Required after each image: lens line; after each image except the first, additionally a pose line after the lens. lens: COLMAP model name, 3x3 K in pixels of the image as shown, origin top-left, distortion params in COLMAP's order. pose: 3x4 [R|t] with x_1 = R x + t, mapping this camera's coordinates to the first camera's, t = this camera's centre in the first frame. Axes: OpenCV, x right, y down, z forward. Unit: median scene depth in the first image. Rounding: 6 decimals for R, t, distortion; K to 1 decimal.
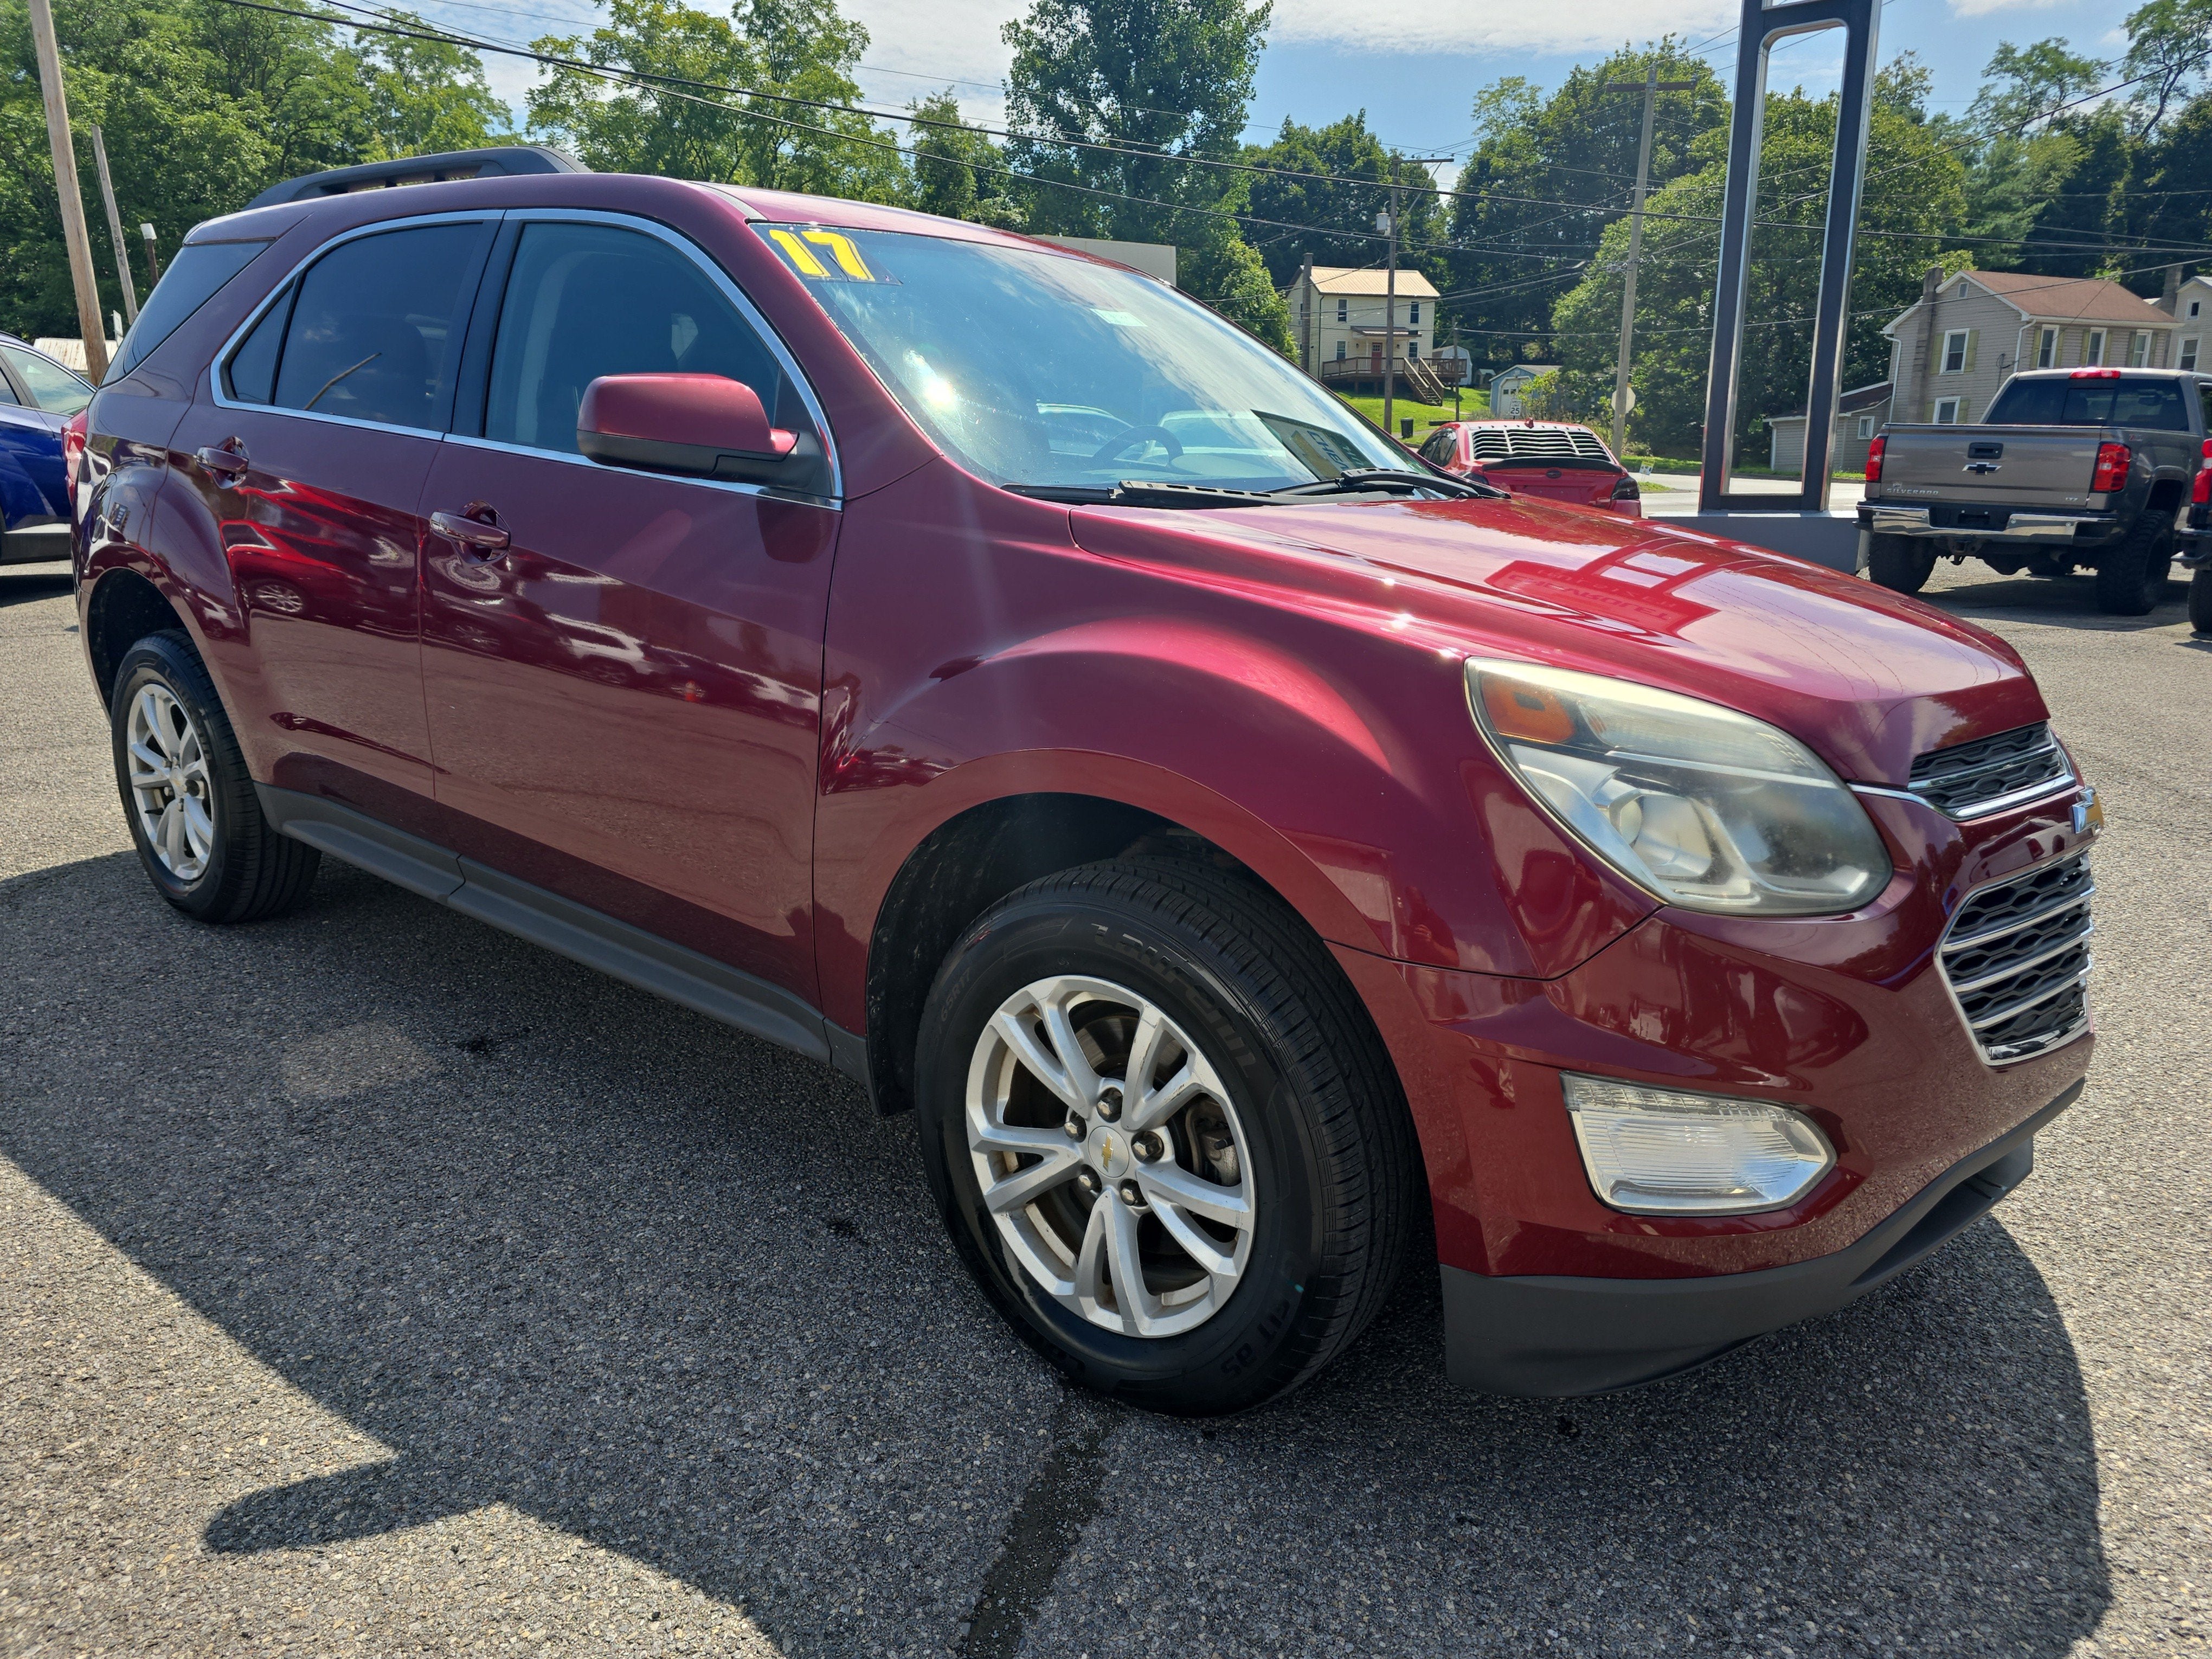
lens RADIAL K [[1493.4, 0, 1113.9], [0, 1493.4, 829.7], [0, 0, 1]] dist [0.041973, -0.032220]
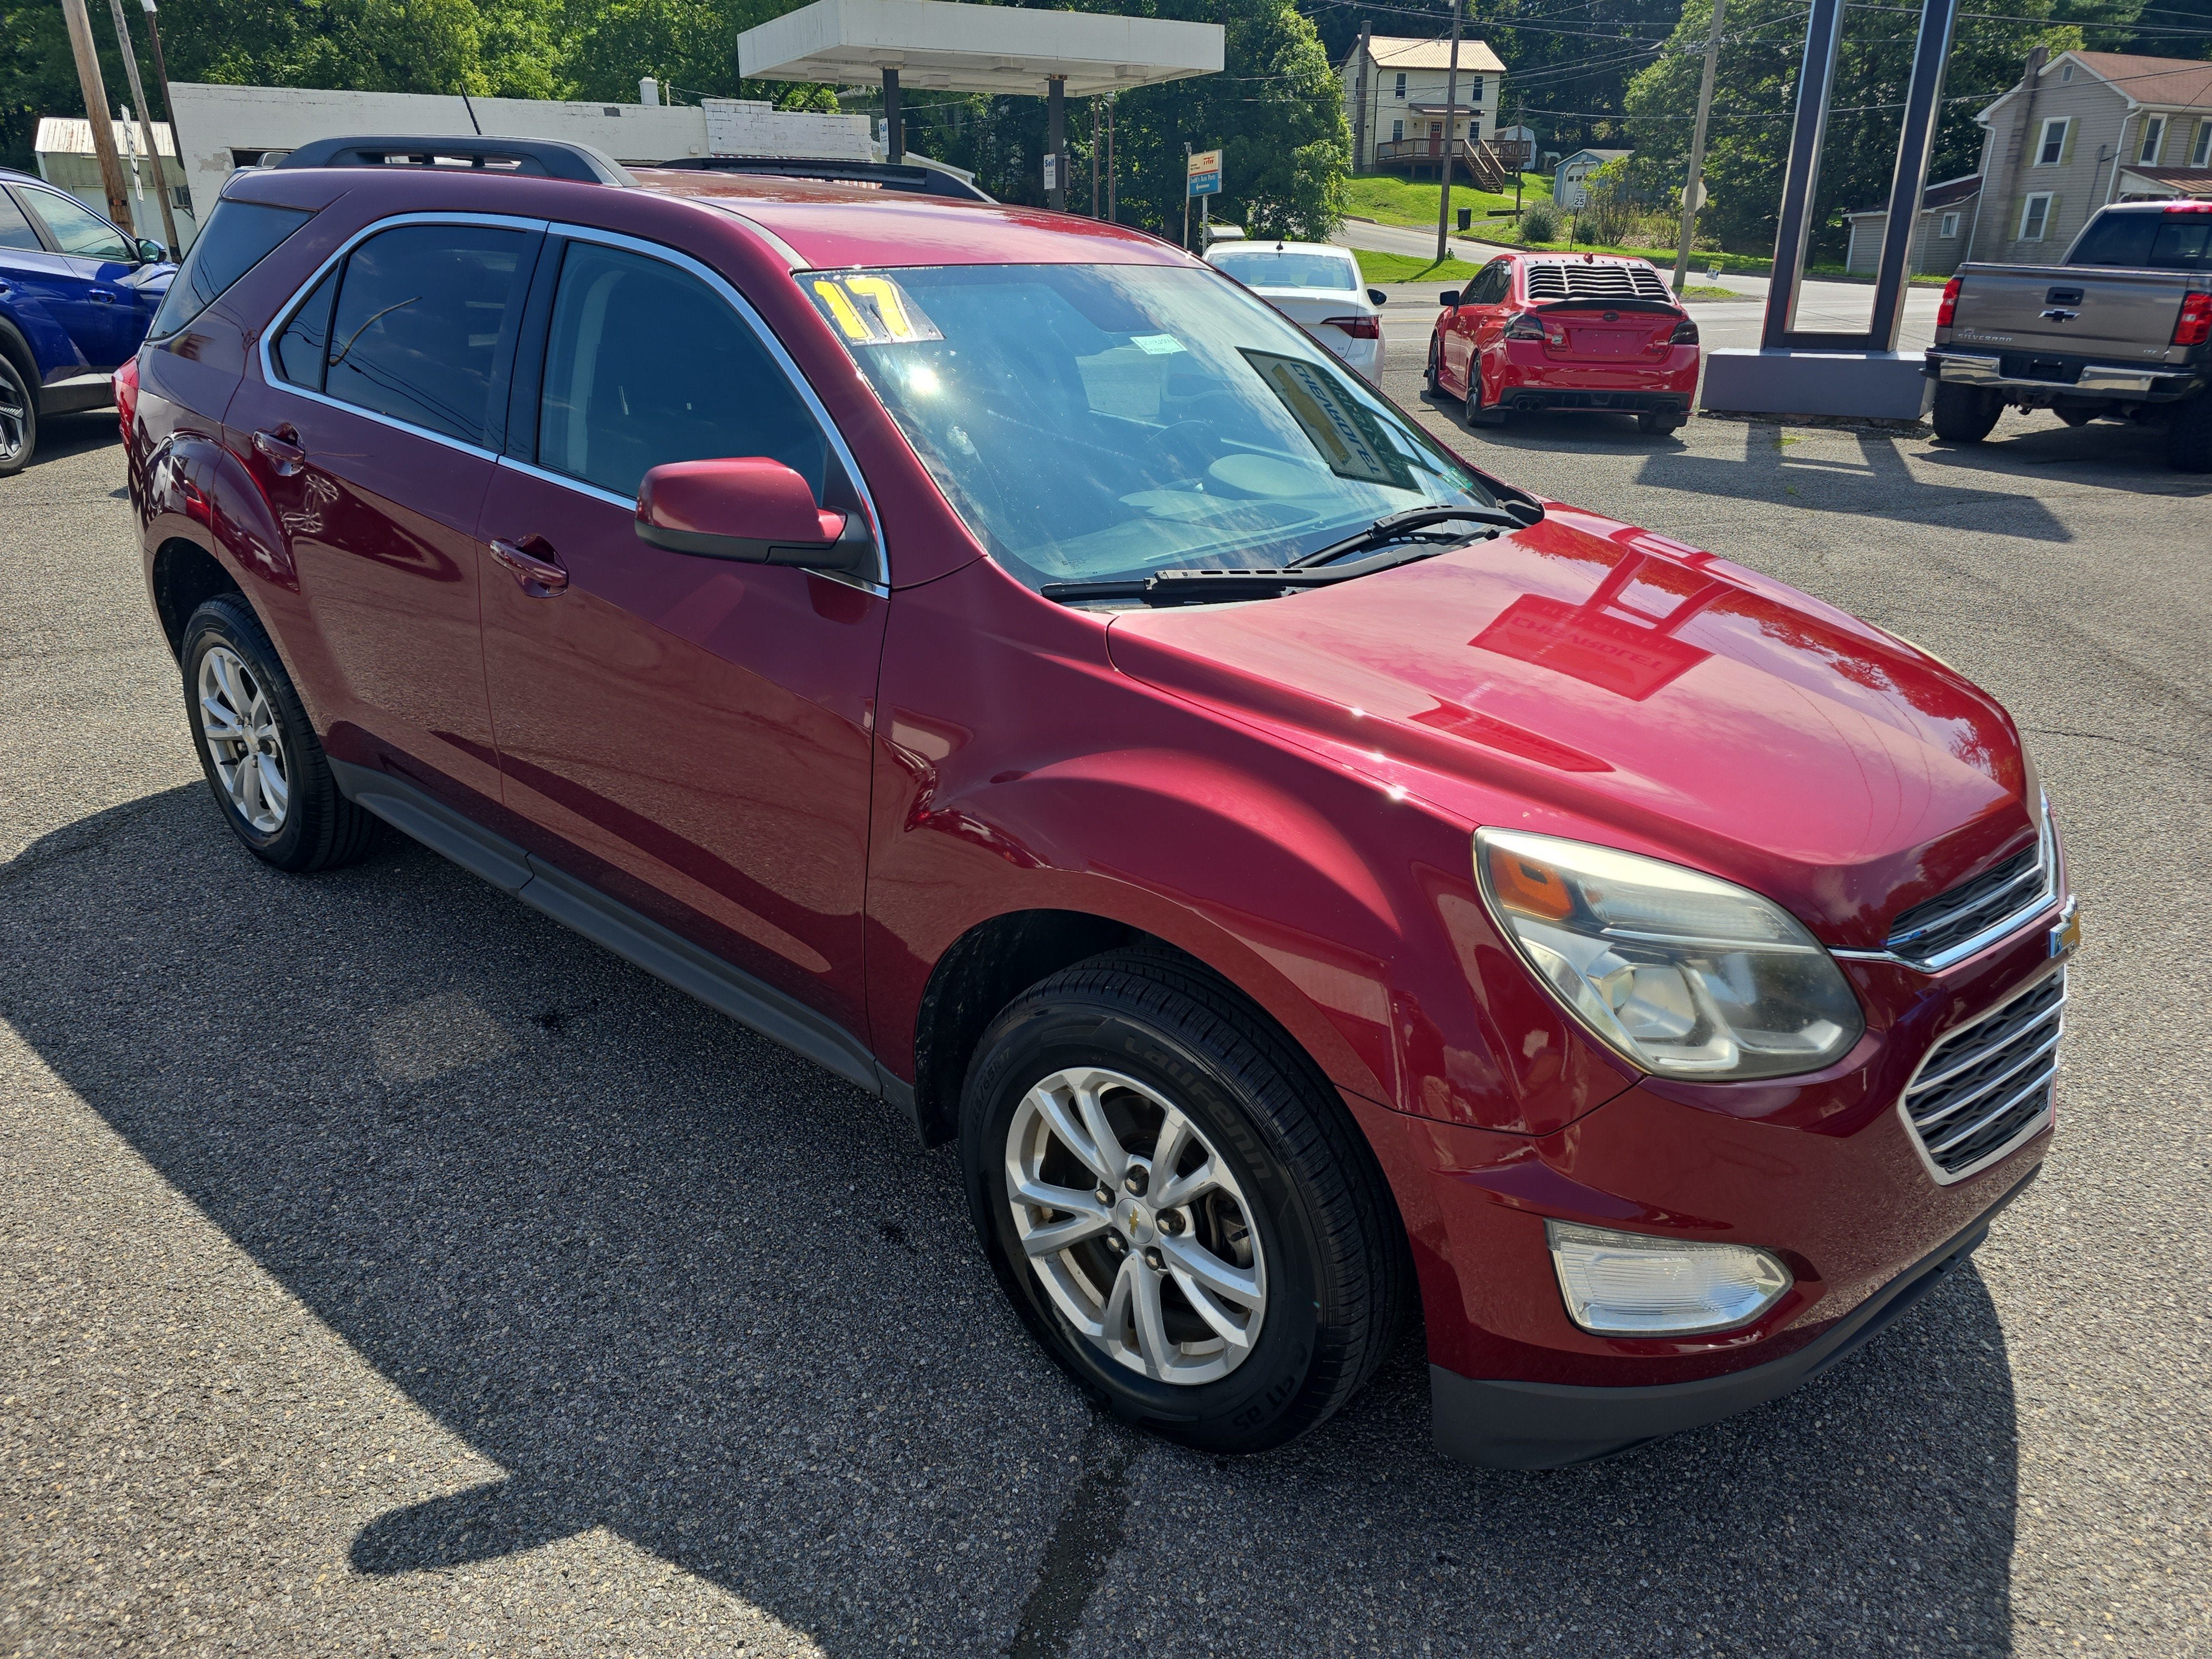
lens RADIAL K [[1505.8, 0, 1118.0], [0, 1505.8, 789.1], [0, 0, 1]] dist [0.054439, -0.044345]
pose [[0.999697, 0.015169, -0.019381, 0.000332], [-0.012423, 0.990807, 0.134711, -0.223356], [0.021247, -0.134430, 0.990695, -0.054544]]
